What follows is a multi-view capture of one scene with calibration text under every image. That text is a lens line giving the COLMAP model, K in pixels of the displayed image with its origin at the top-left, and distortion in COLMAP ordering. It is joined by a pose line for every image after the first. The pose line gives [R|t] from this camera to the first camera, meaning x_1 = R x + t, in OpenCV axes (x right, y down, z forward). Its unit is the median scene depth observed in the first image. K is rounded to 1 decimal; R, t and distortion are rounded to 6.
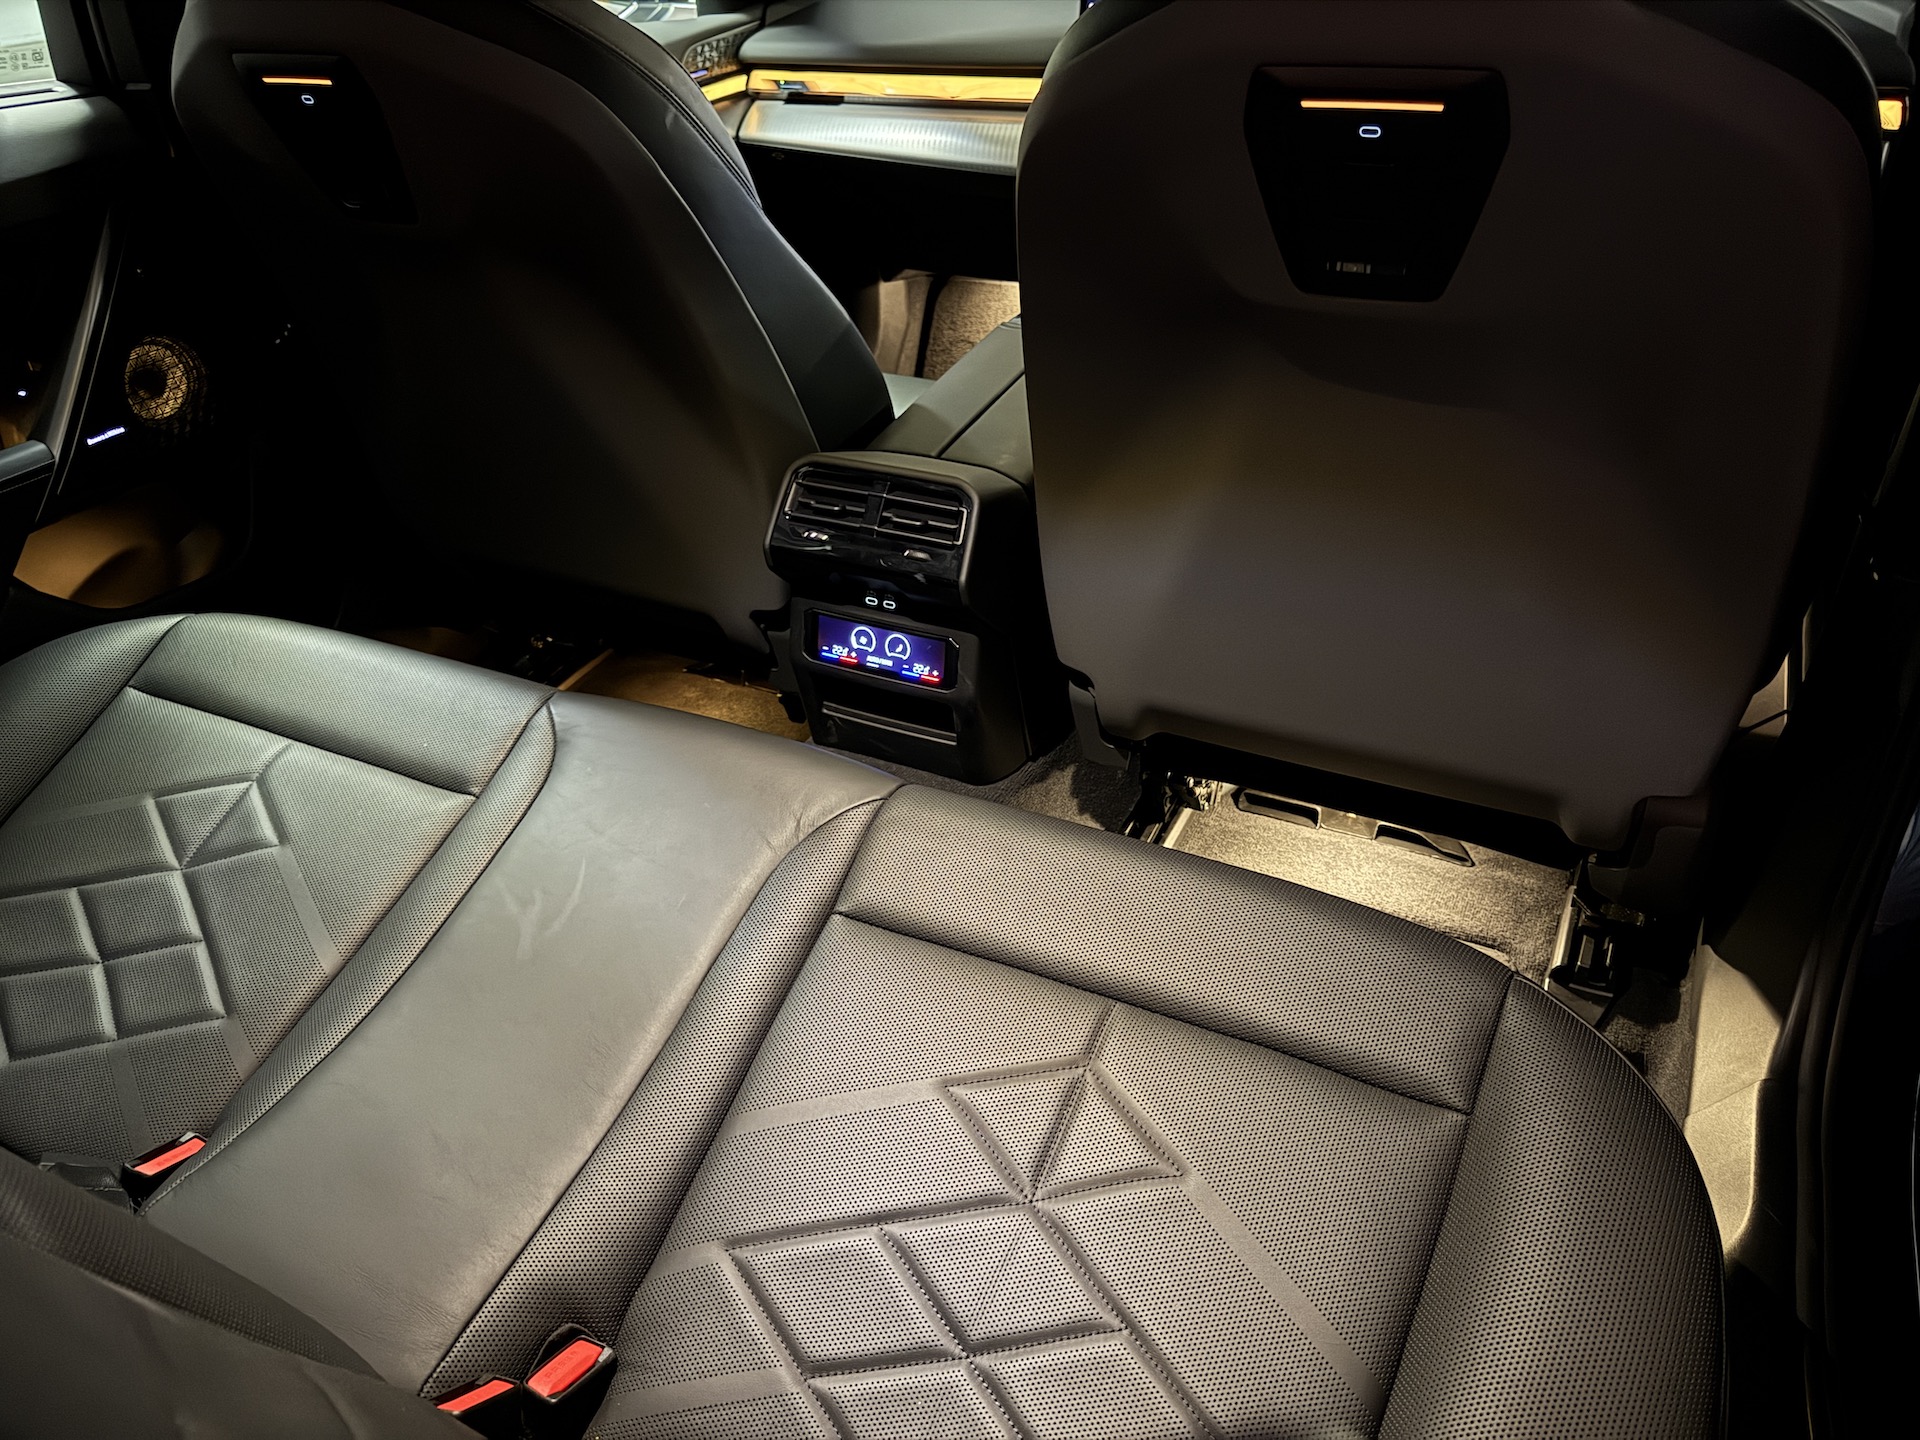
lens RADIAL K [[1368.9, 0, 953.8], [0, 1368.9, 714.2], [0, 0, 1]] dist [-0.020389, 0.020378]
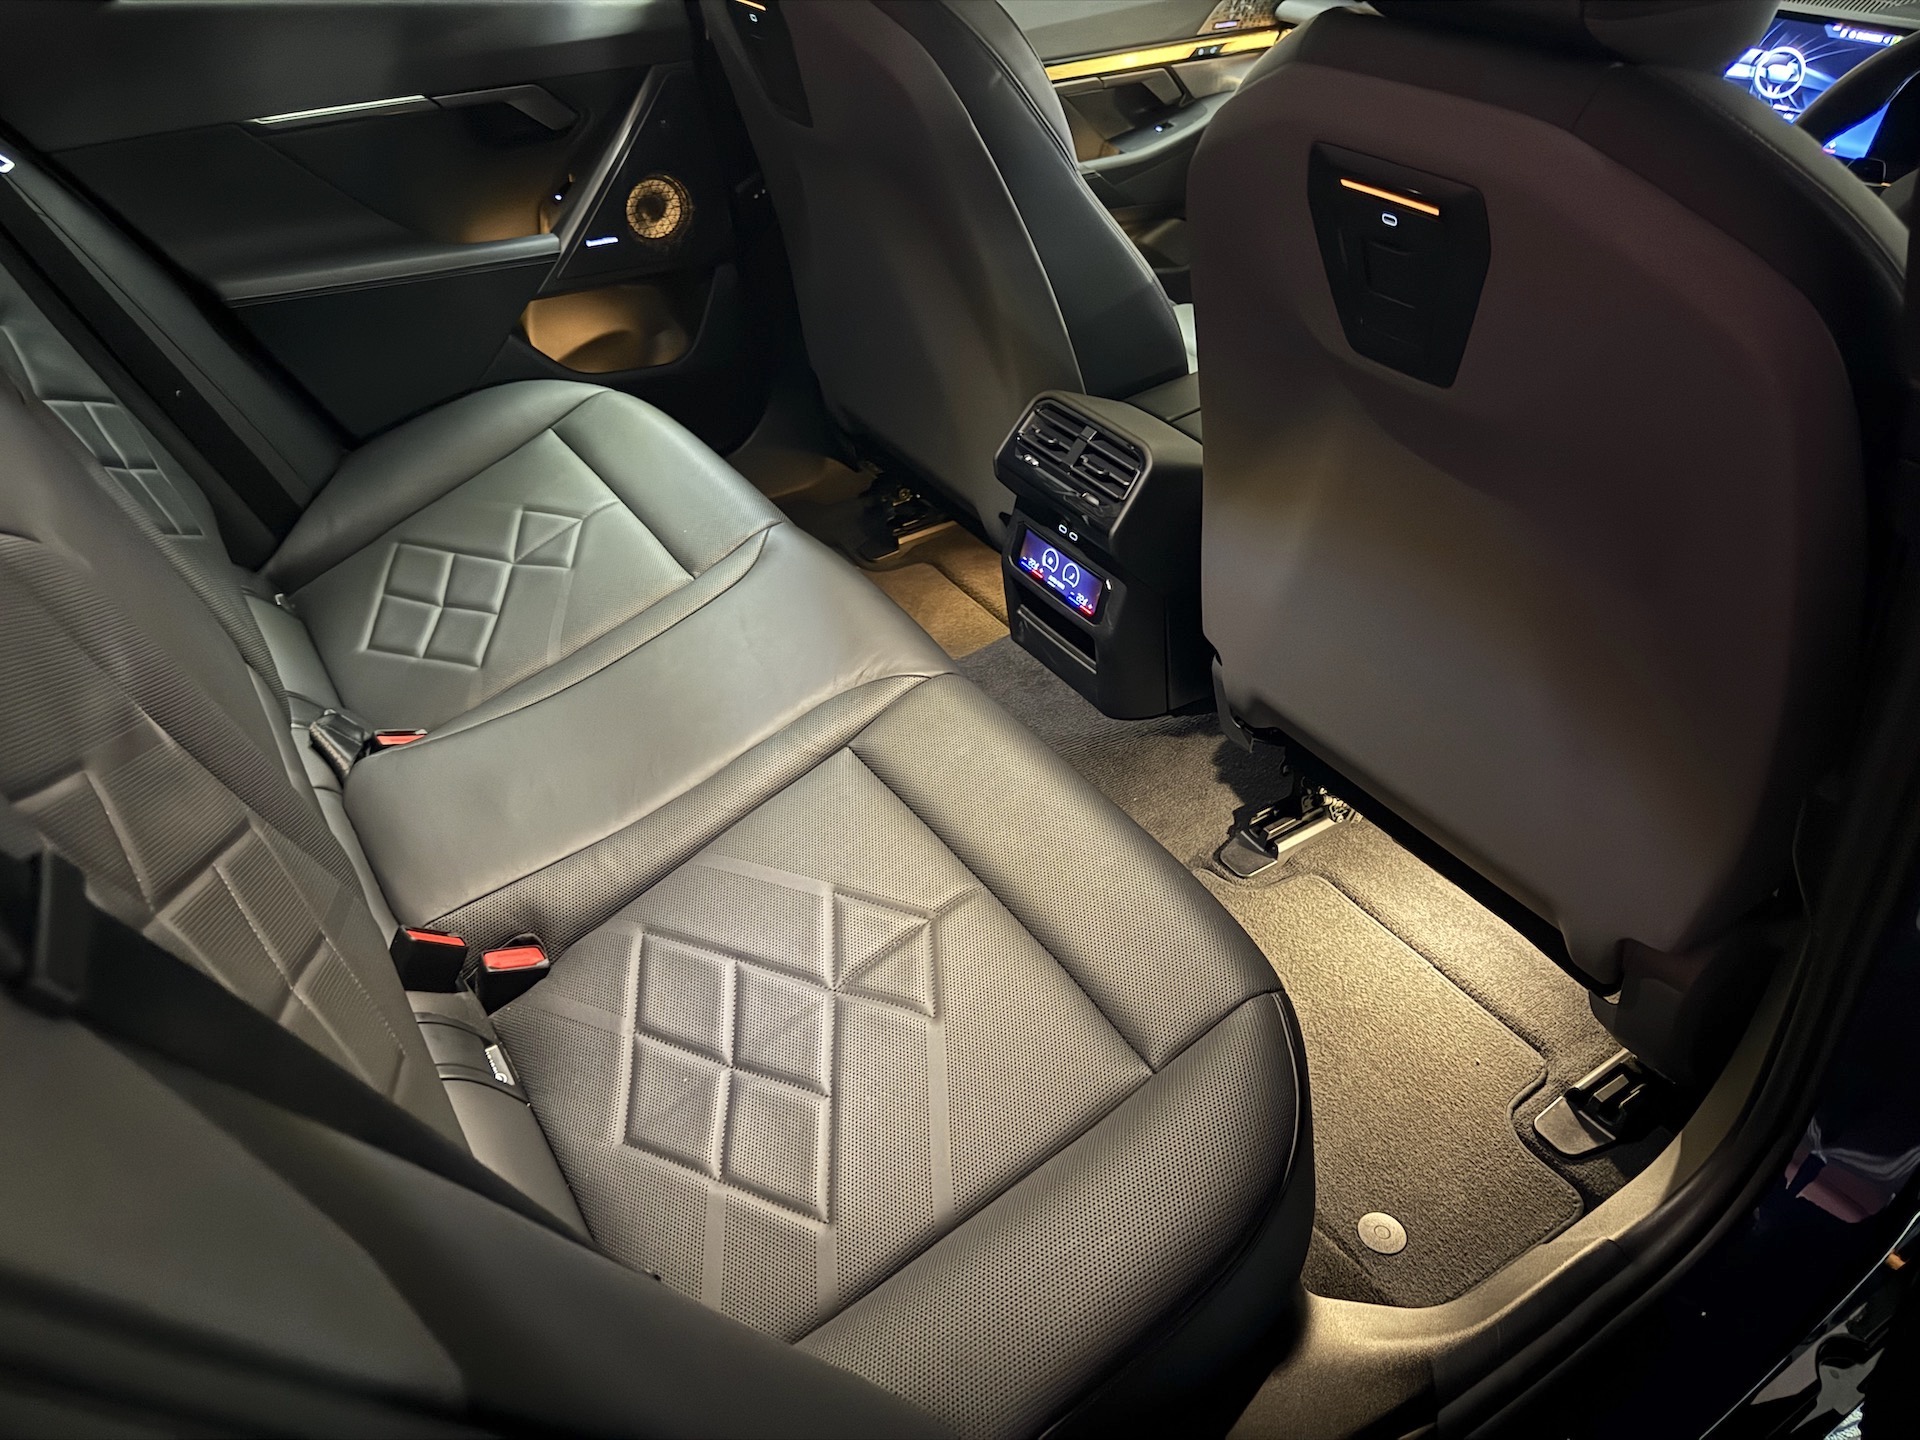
lens RADIAL K [[1368.9, 0, 967.8], [0, 1368.9, 728.8], [0, 0, 1]] dist [-0.020389, 0.020378]
pose [[0.865365, 0.345169, -0.363320, 0.357380], [-0.319408, 0.938536, 0.130875, -0.052564], [0.386163, 0.002793, 0.922426, -0.086527]]
